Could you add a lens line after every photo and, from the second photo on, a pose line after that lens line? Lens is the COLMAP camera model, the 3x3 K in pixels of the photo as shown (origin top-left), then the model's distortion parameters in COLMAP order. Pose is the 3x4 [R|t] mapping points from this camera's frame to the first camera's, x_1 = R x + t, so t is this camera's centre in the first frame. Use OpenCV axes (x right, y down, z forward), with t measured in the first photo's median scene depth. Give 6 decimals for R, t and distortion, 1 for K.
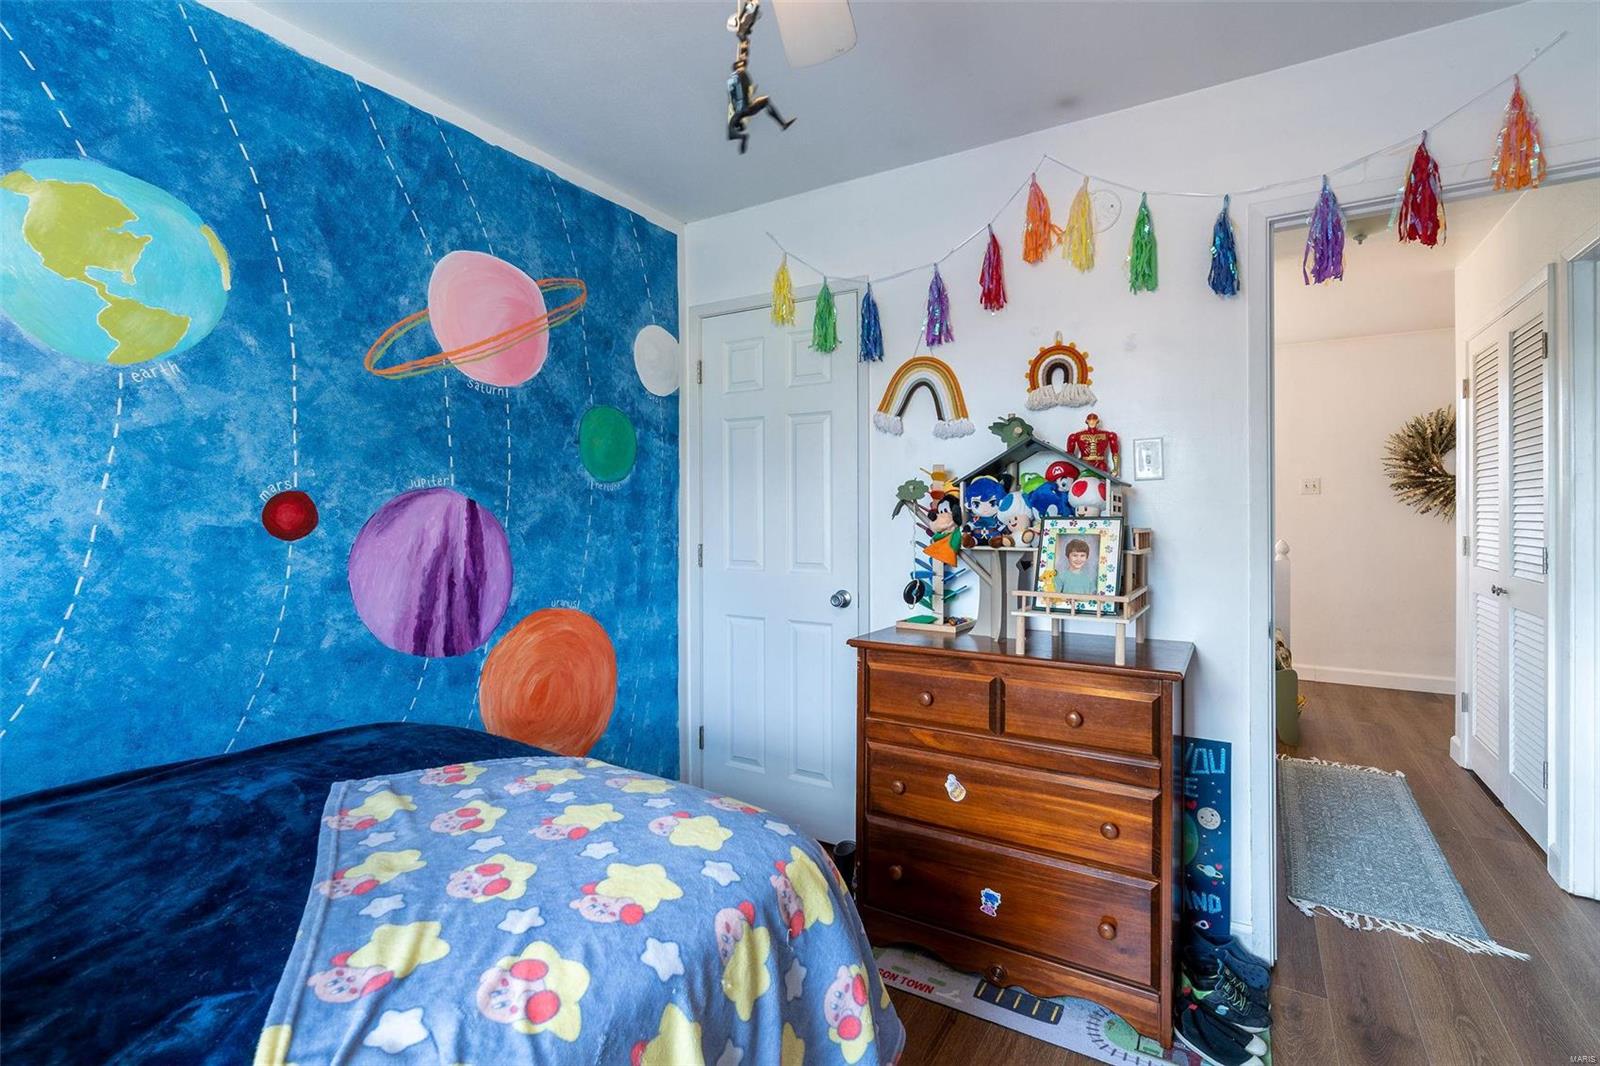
lens RADIAL K [[723.5, 0, 793.6], [0, 723.5, 515.2], [0, 0, 1]] dist [-0.000961, -0.000279]
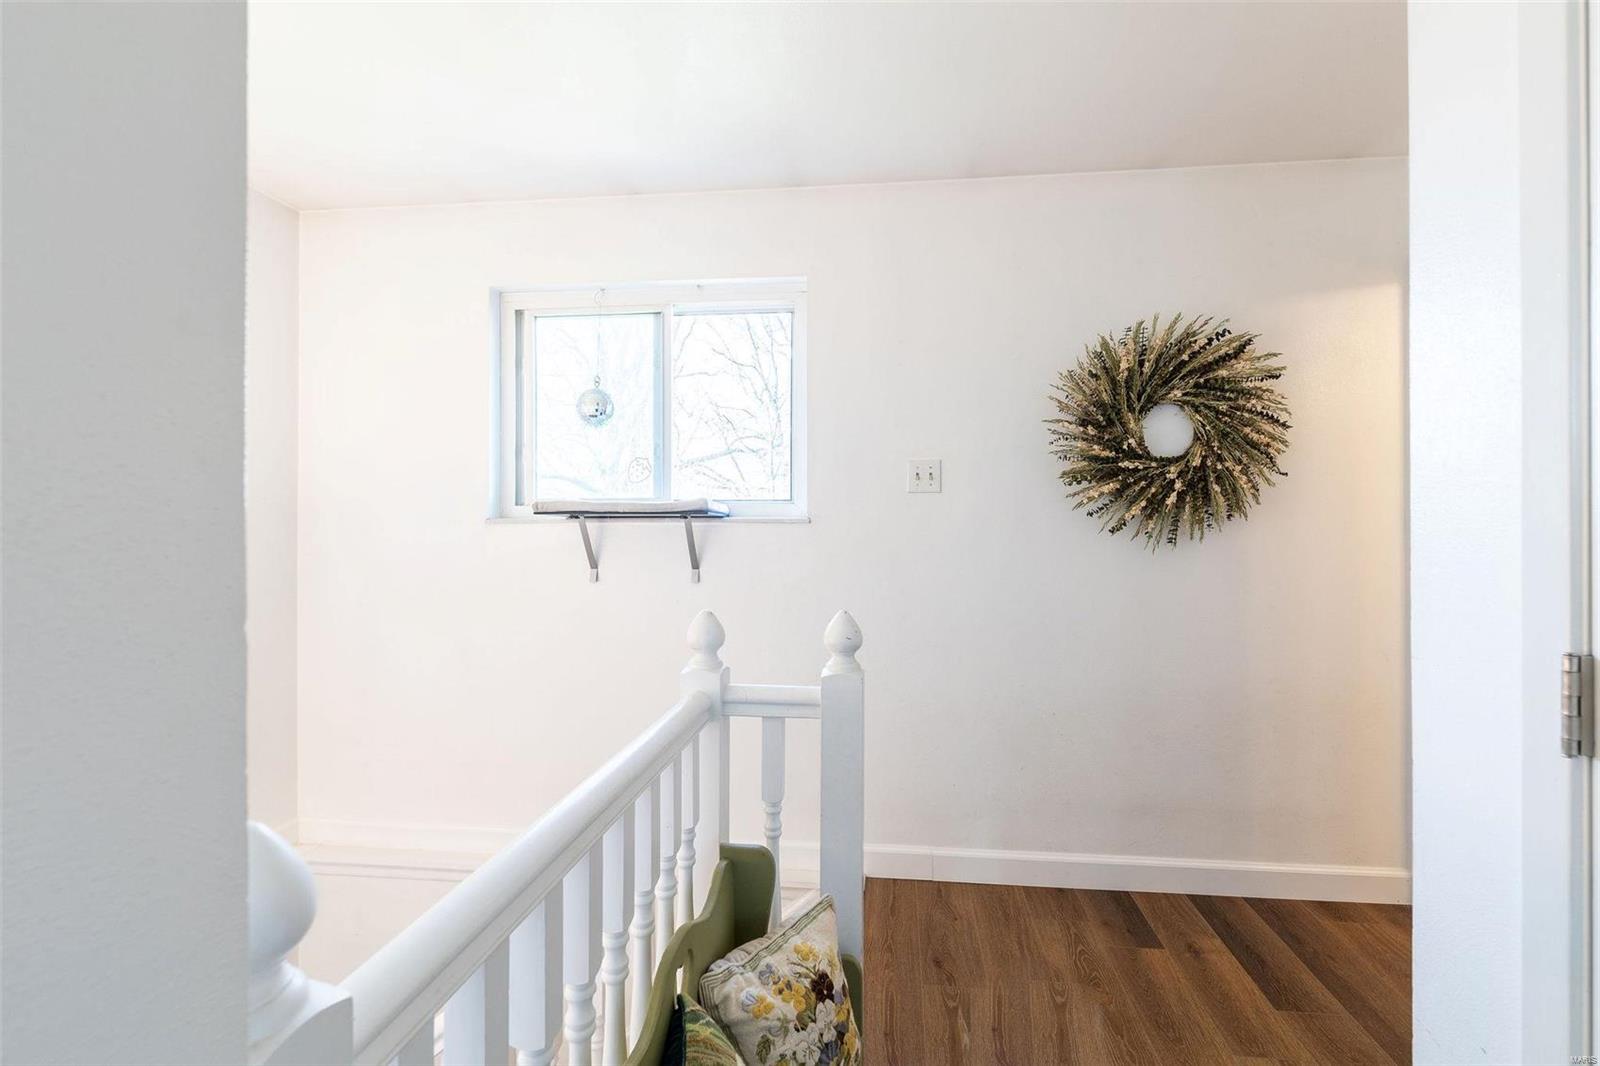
lens RADIAL K [[723.5, 0, 797.4], [0, 723.5, 534.3], [0, 0, 1]] dist [-0.000961, -0.000279]
pose [[0.912210, 0.002868, 0.409713, 0.527872], [-0.001600, 0.999993, -0.003440, 0.000803], [-0.409720, 0.002482, 0.912208, 0.713613]]
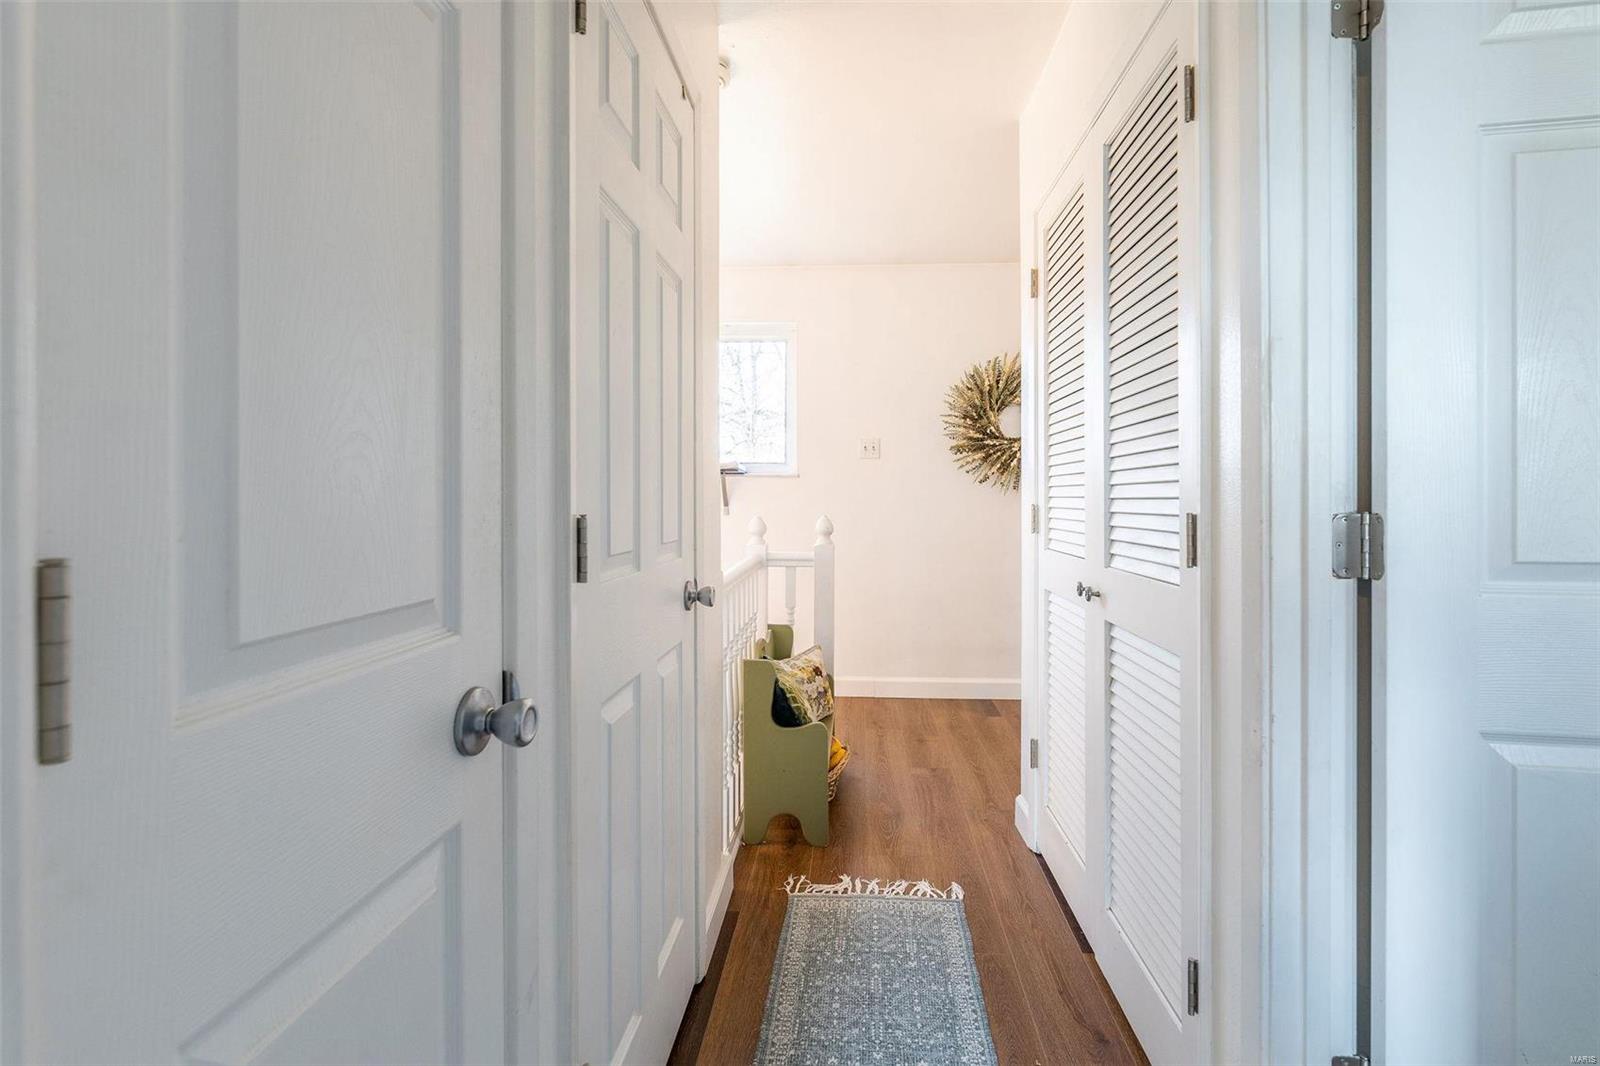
lens RADIAL K [[723.5, 0, 800.6], [0, 723.5, 495.0], [0, 0, 1]] dist [-0.000961, -0.000279]
pose [[0.887854, 0.005845, 0.460087, 0.346301], [-0.001256, 0.999946, -0.010279, 0.022286], [-0.460123, 0.008549, 0.887814, 0.407223]]
